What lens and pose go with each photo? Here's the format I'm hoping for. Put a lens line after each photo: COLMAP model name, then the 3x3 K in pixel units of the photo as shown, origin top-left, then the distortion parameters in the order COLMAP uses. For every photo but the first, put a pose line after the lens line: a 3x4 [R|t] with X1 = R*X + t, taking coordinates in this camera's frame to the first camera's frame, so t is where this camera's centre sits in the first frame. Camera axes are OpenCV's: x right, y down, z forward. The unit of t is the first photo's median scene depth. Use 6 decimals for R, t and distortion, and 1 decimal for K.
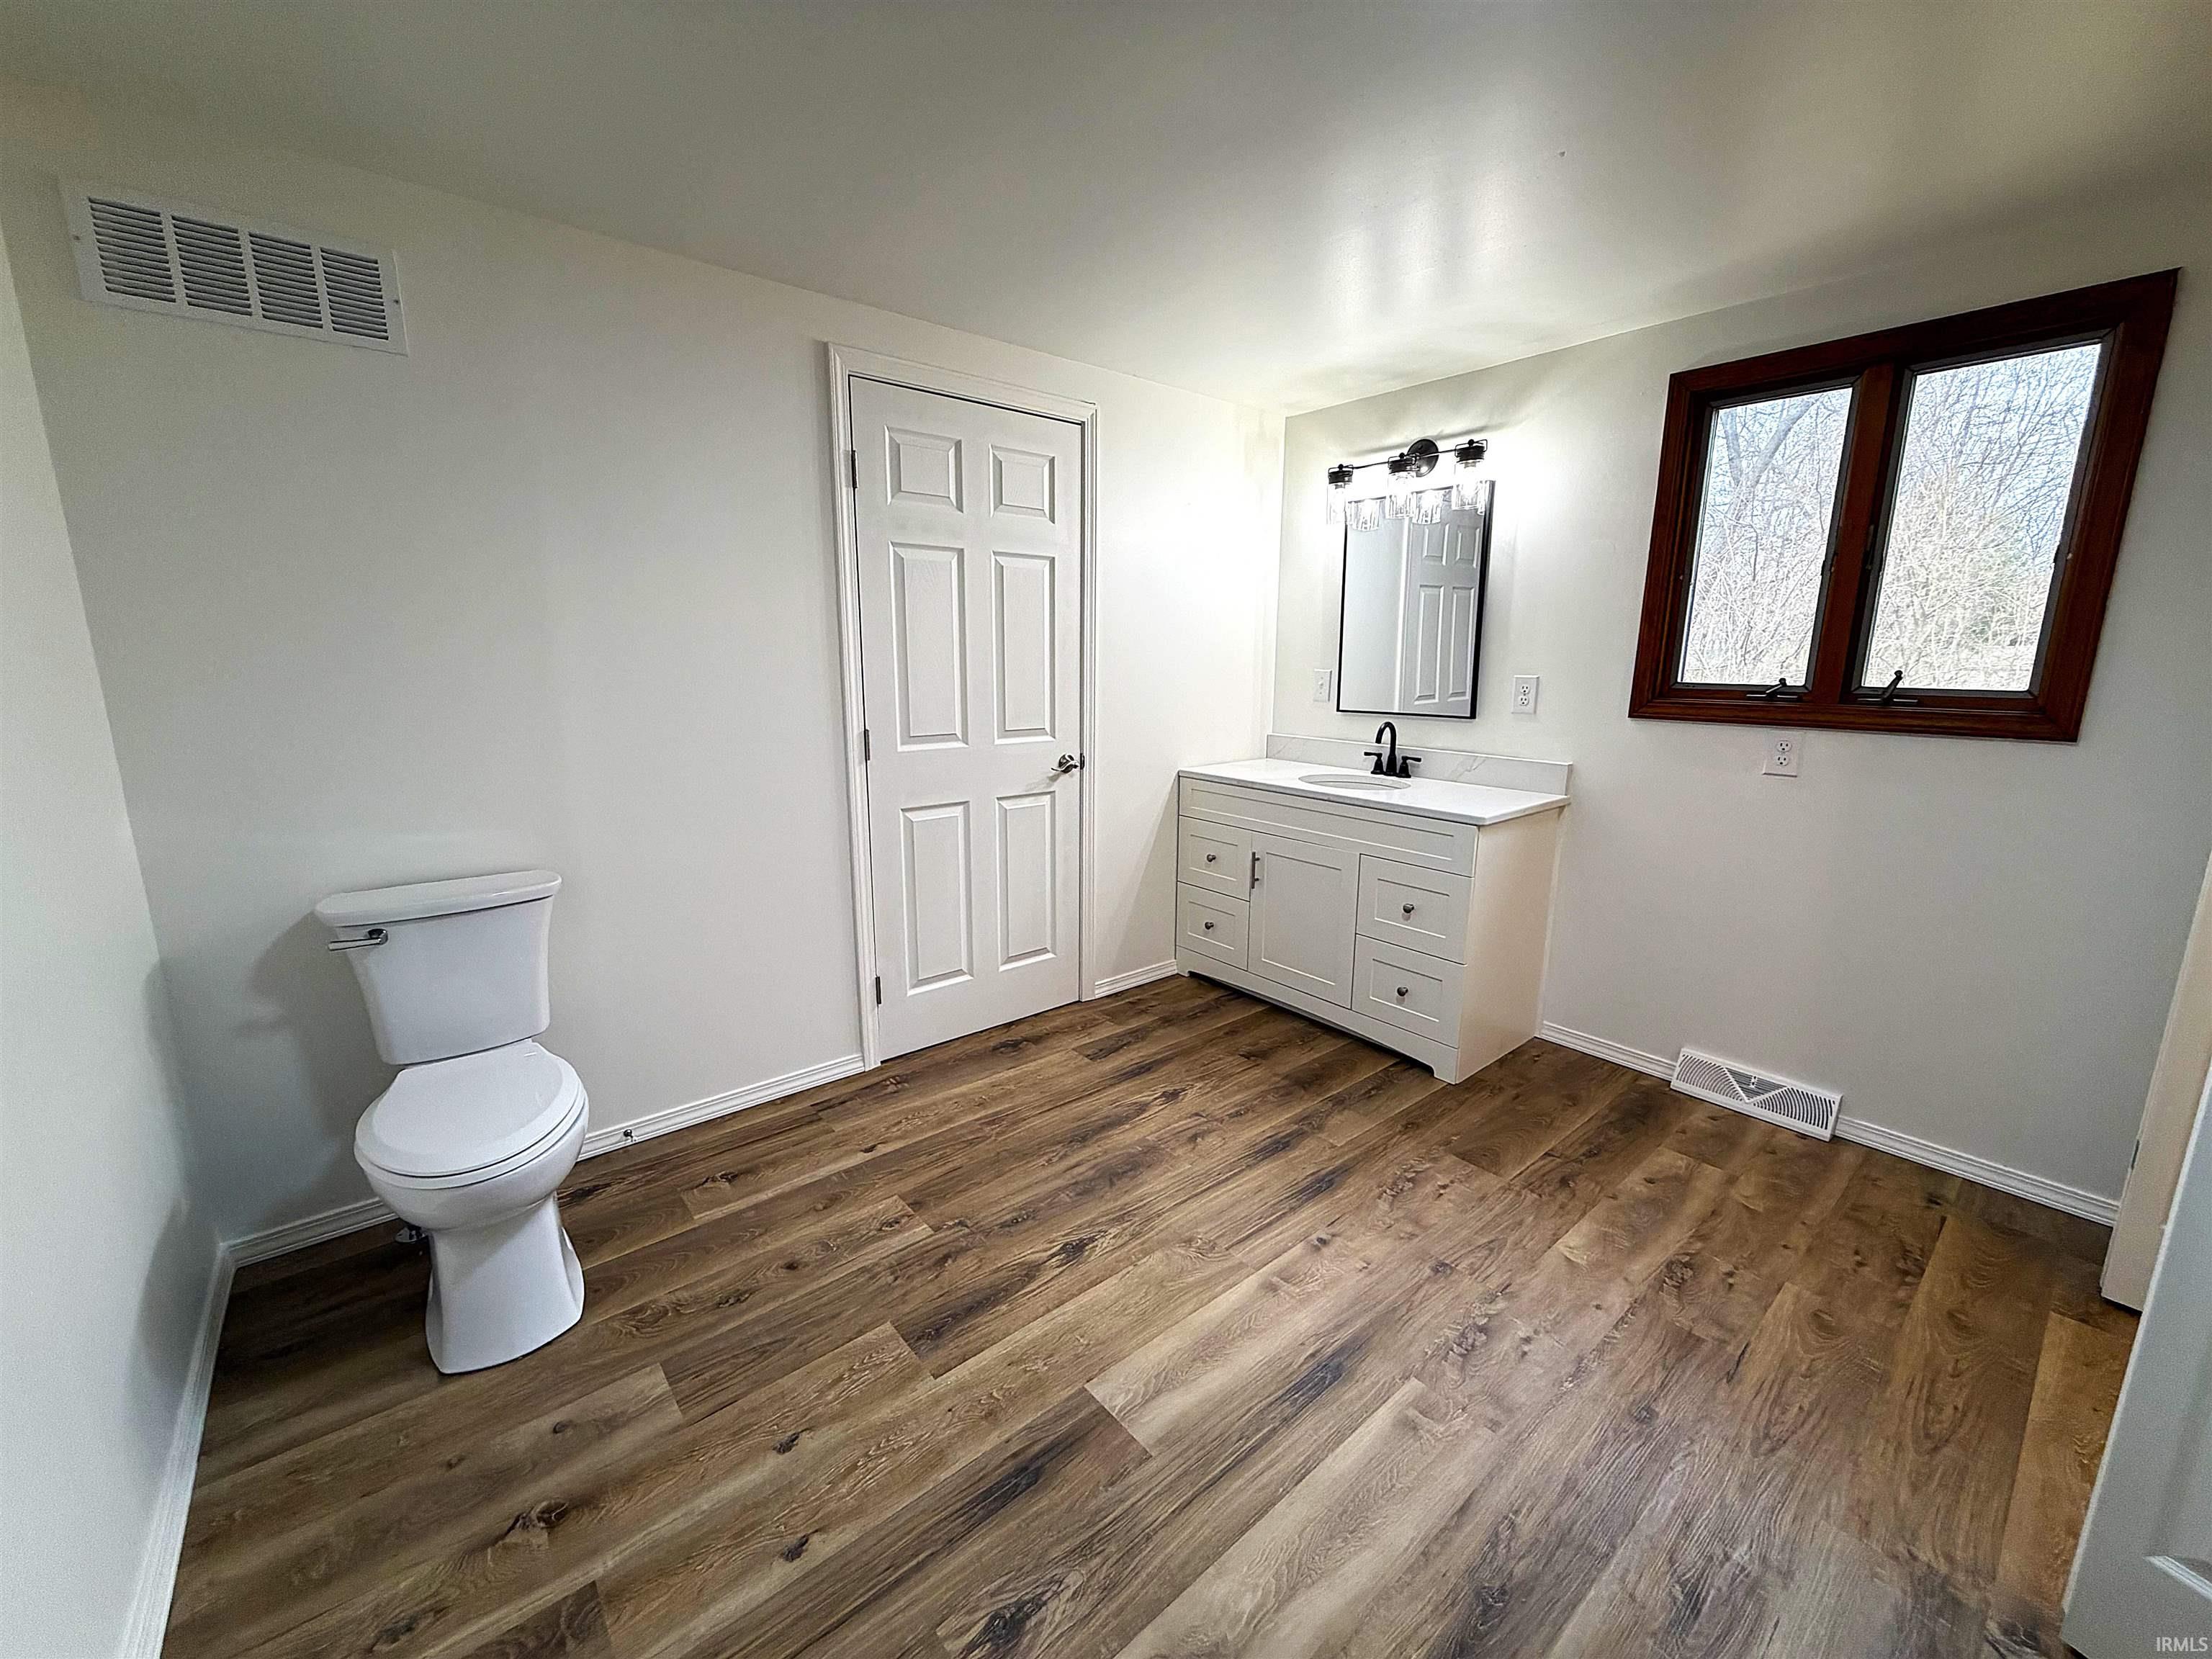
lens RADIAL K [[885.1, 0, 1102.4], [0, 885.1, 842.2], [0, 0, 1]] dist [-0.000049, 0.000042]
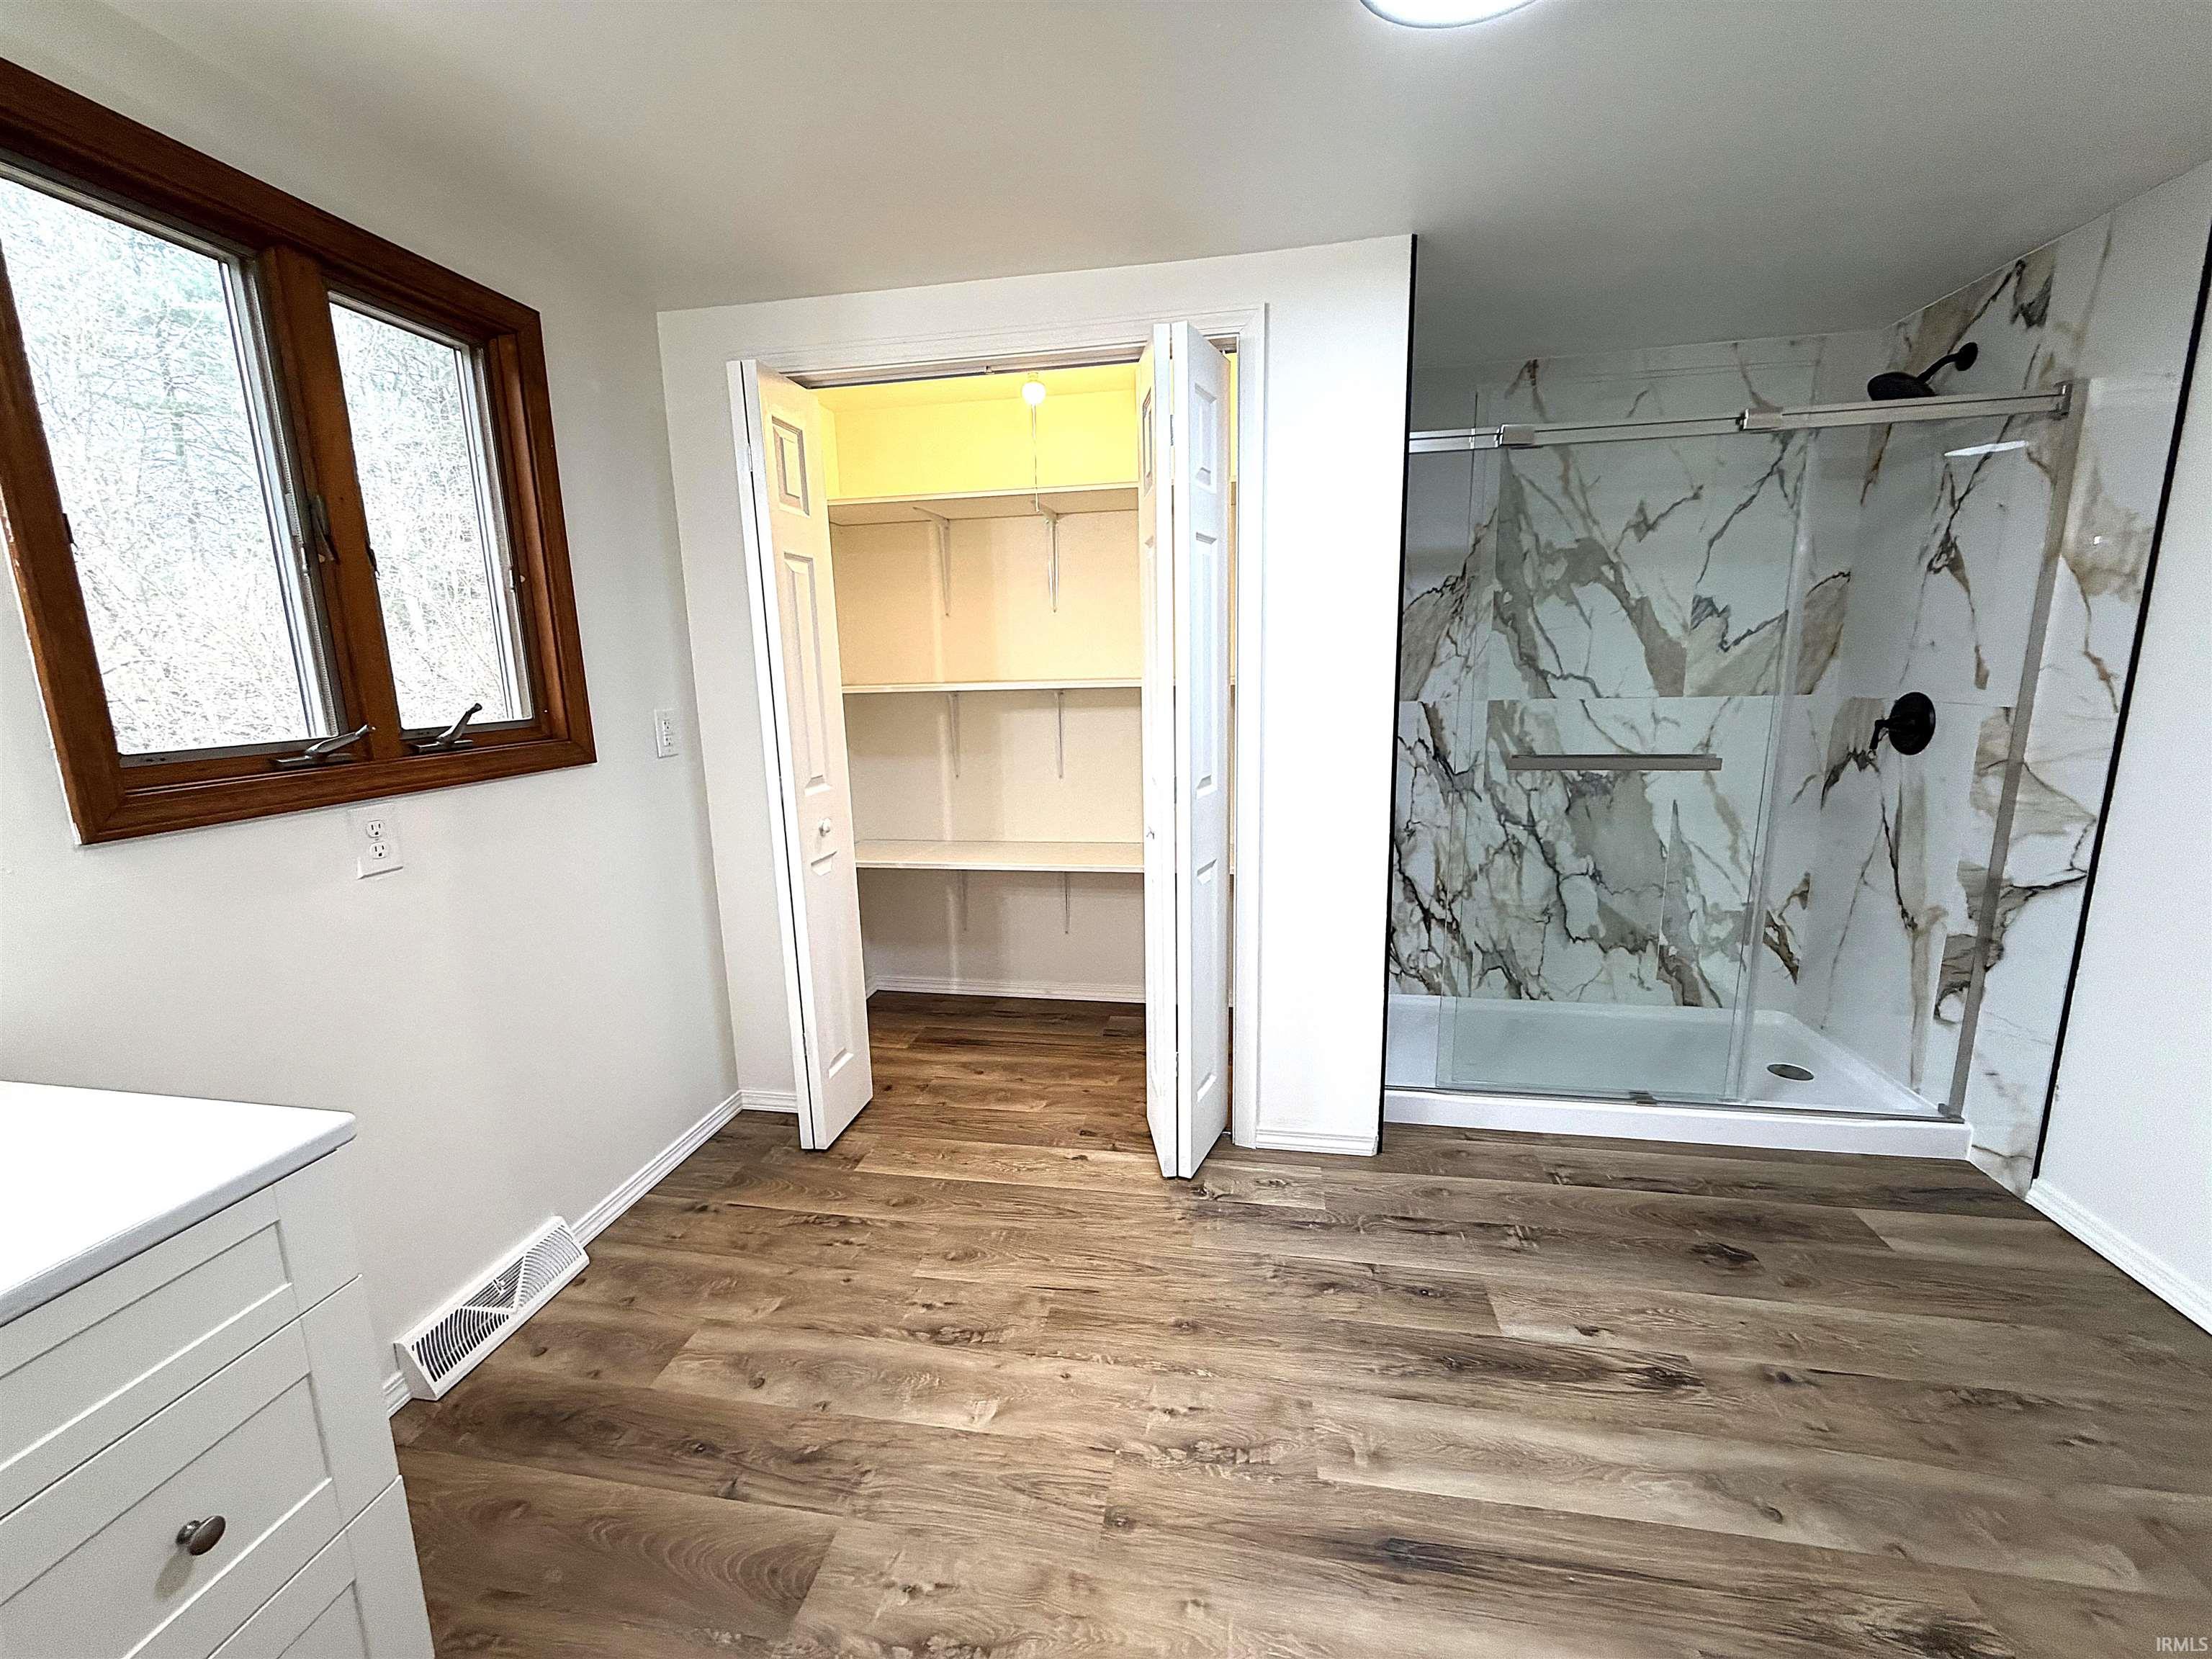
lens RADIAL K [[885.1, 0, 1104.4], [0, 885.1, 815.7], [0, 0, 1]] dist [-0.000049, 0.000042]
pose [[-0.646819, -0.124687, 0.752382, -0.076133], [0.181704, 0.932939, 0.310819, -0.266250], [-0.740682, 0.337755, -0.580786, 1.170658]]
